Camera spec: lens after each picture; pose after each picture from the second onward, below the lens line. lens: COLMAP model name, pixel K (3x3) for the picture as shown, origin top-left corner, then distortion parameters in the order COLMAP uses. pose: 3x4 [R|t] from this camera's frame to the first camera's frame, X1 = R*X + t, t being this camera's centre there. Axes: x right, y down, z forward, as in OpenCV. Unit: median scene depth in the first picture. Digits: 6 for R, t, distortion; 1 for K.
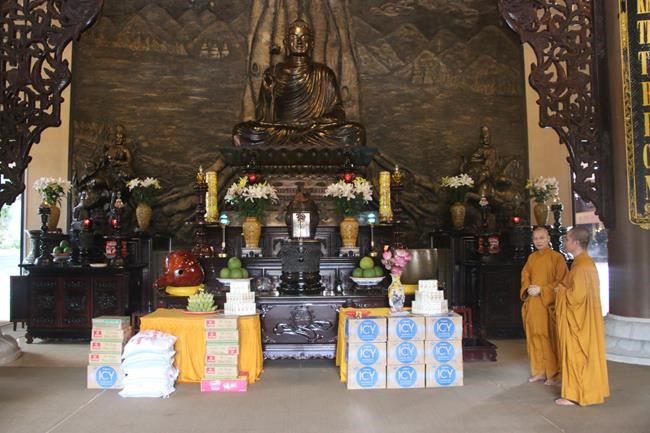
lens RADIAL K [[531.4, 0, 325.0], [0, 531.4, 216.5], [0, 0, 1]] dist [-0.183278, 0.161005]
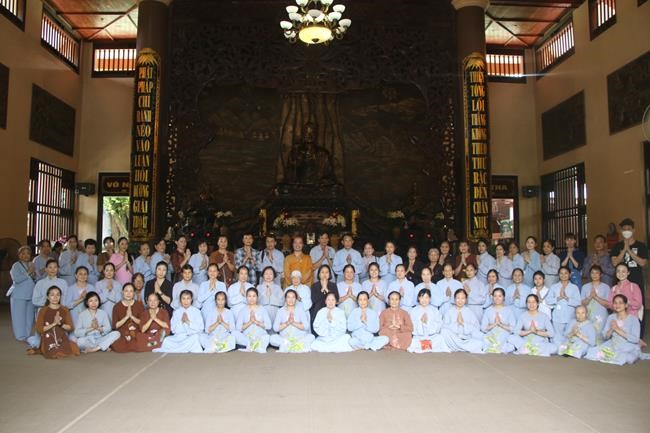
lens RADIAL K [[531.4, 0, 325.0], [0, 531.4, 216.5], [0, 0, 1]] dist [-0.183278, 0.161005]
pose [[0.999930, 0.010534, -0.005437, 0.017010], [-0.010601, 0.999865, -0.012544, -0.035962], [0.005304, 0.012601, 0.999907, -0.871499]]
